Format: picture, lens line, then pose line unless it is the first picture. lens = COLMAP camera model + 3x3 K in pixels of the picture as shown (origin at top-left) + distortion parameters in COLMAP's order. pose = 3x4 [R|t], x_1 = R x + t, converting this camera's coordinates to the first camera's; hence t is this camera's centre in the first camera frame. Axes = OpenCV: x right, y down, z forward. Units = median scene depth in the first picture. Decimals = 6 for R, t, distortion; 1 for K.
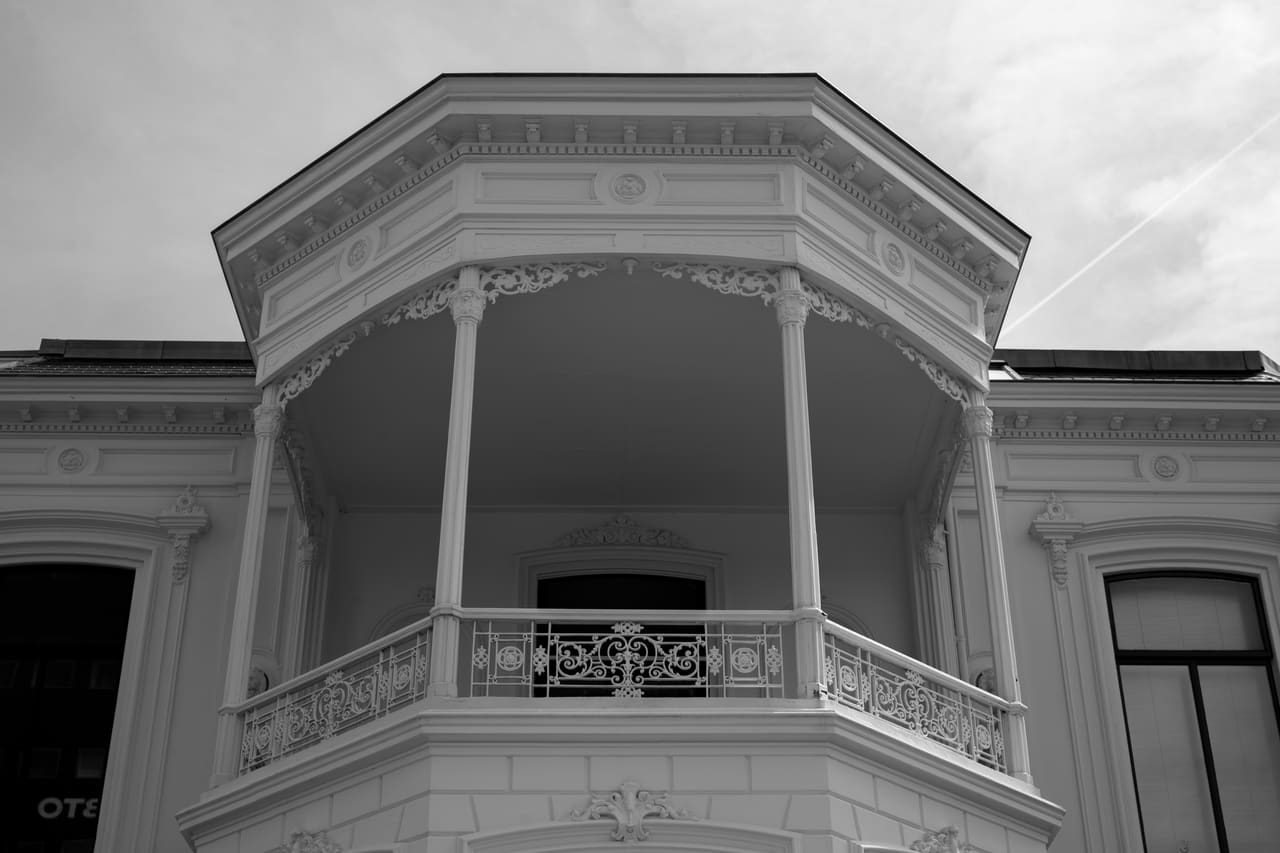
lens RADIAL K [[1892.0, 0, 640.0], [0, 1892.0, 426.5], [0, 0, 1]] dist [-0.017361, -0.051534]
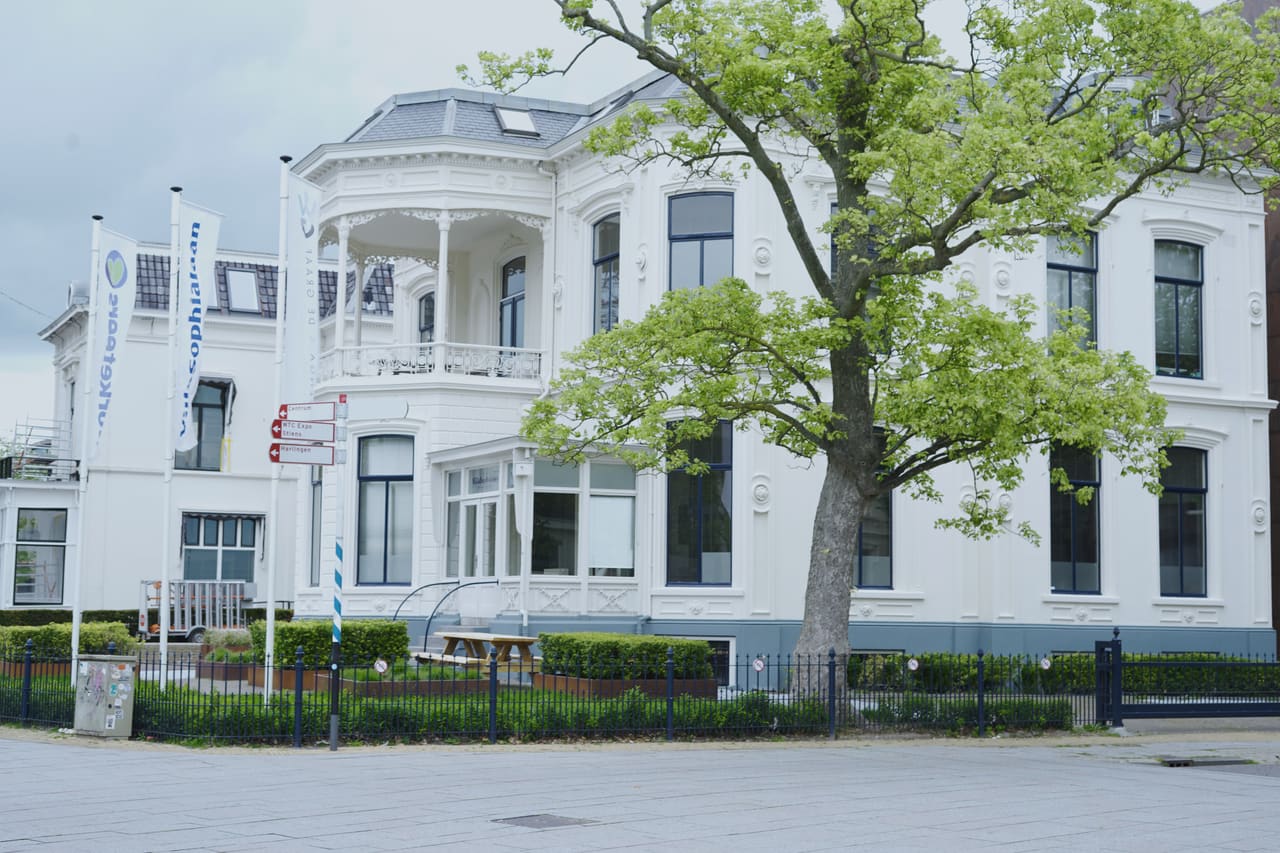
lens RADIAL K [[1892.0, 0, 640.0], [0, 1892.0, 426.5], [0, 0, 1]] dist [-0.017361, -0.051534]
pose [[0.927591, -0.015138, -0.373289, 1.394163], [0.176624, 0.898233, 0.402469, -0.872001], [0.329208, -0.439259, 0.835867, -1.392949]]
